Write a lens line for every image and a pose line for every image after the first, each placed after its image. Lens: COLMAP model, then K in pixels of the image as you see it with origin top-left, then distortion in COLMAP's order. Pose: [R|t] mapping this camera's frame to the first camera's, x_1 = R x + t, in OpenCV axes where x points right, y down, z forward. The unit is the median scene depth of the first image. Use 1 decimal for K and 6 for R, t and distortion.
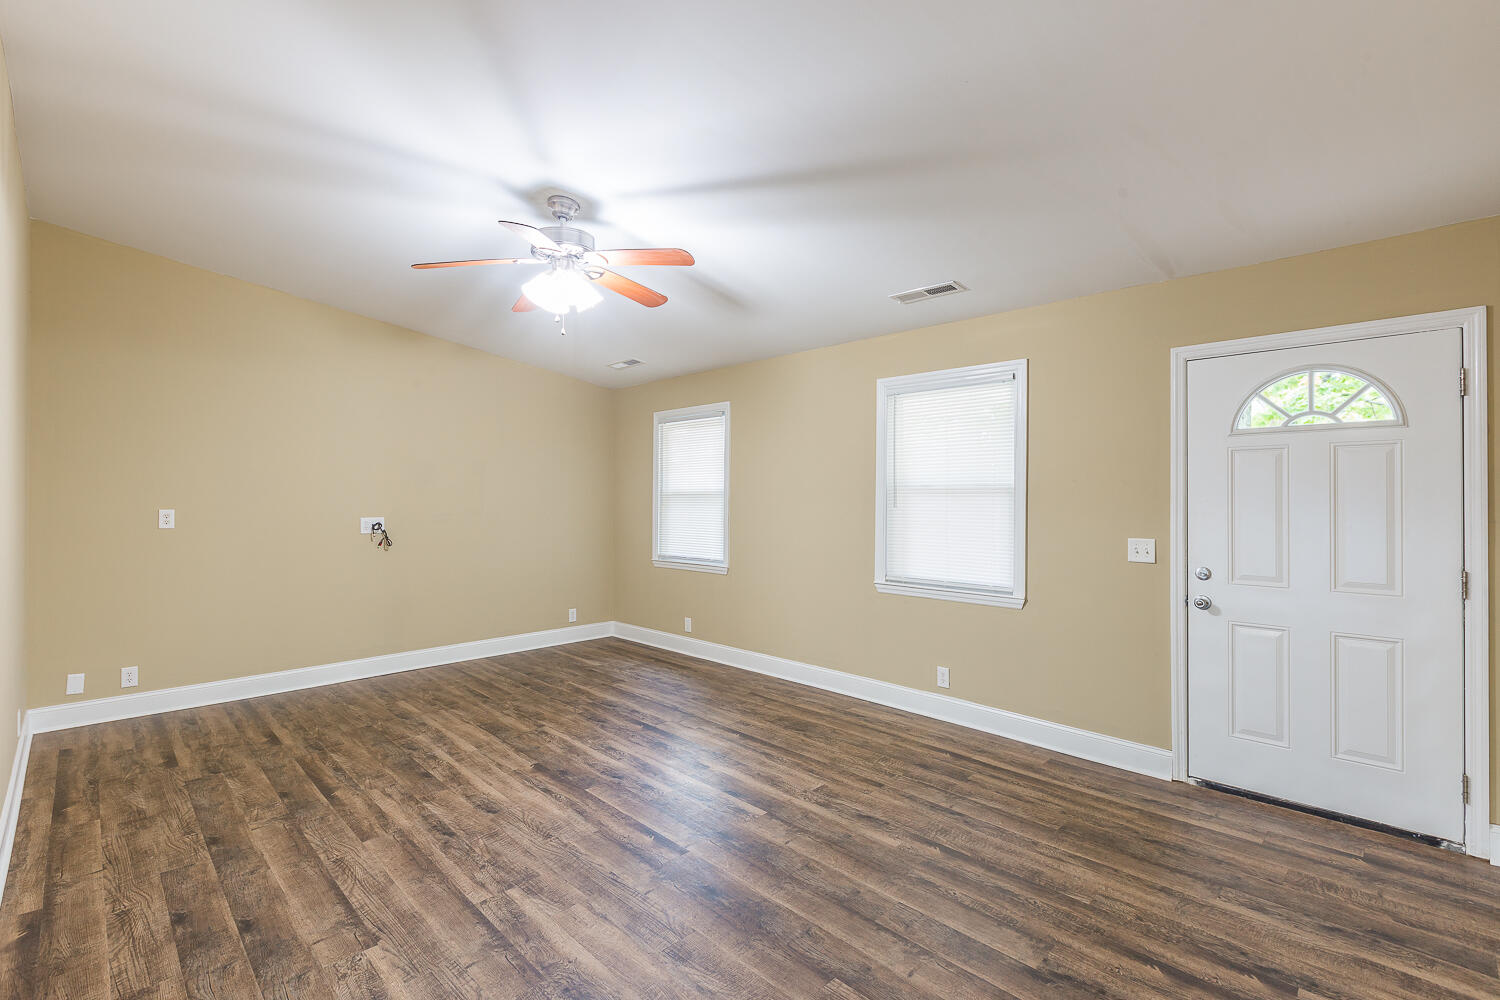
lens RADIAL K [[670.7, 0, 743.6], [0, 670.7, 499.3], [0, 0, 1]] dist [-0.000559, -0.000518]
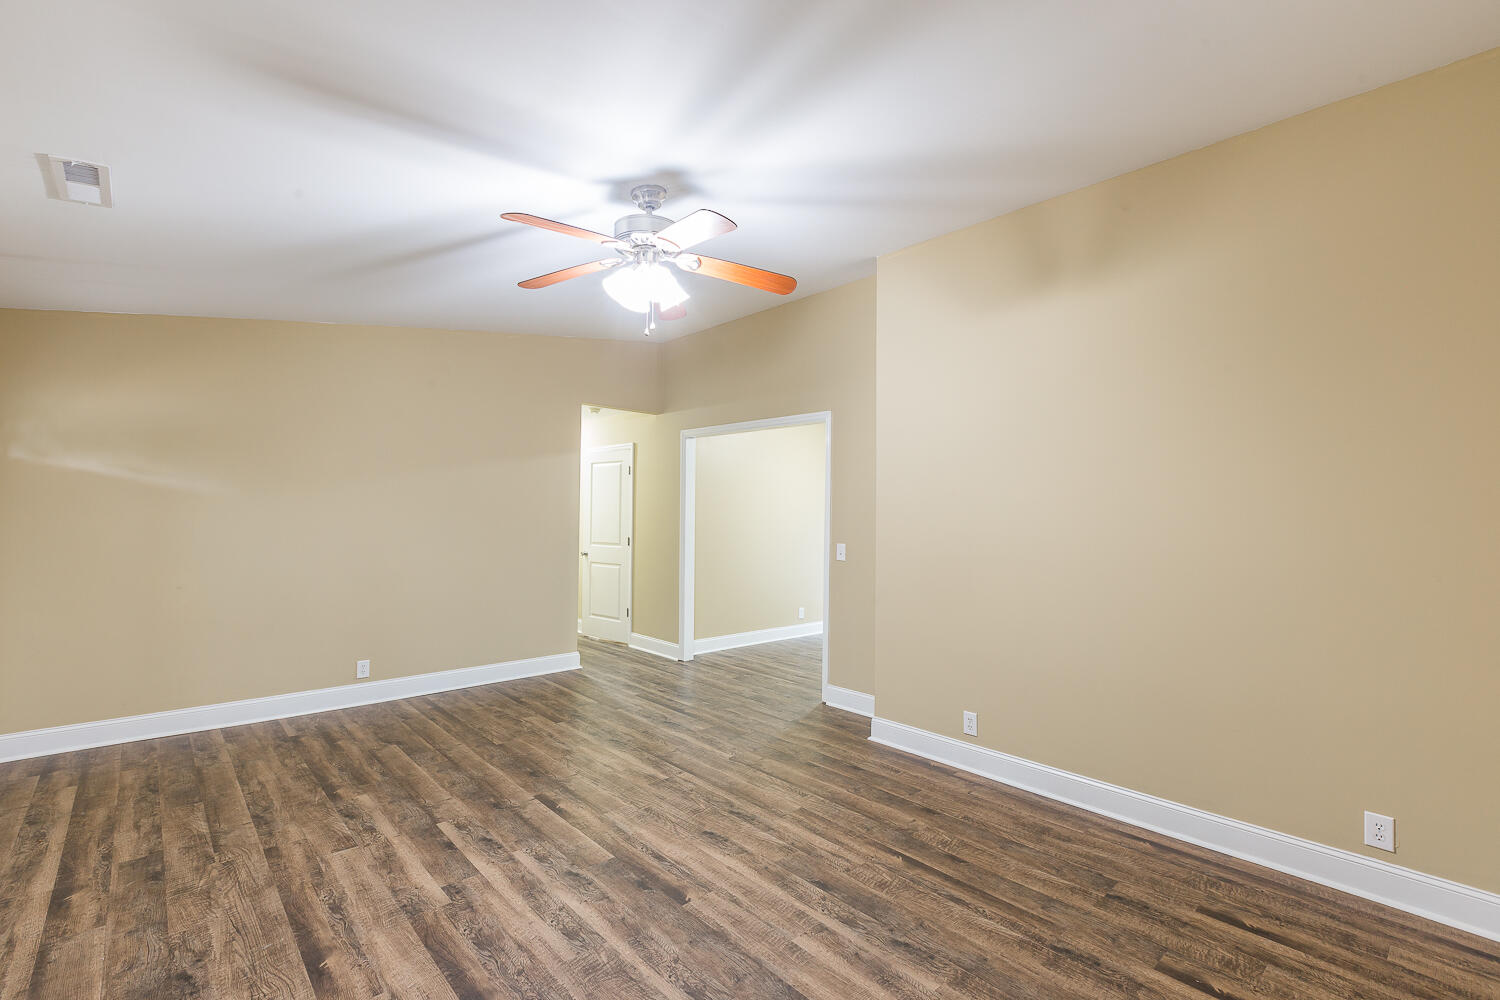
lens RADIAL K [[670.7, 0, 743.6], [0, 670.7, 499.3], [0, 0, 1]] dist [-0.000559, -0.000518]
pose [[-0.998492, -0.011619, 0.053660, -0.451850], [-0.012501, 0.999792, -0.016114, -0.009995], [-0.053462, -0.016760, -0.998429, 1.896934]]
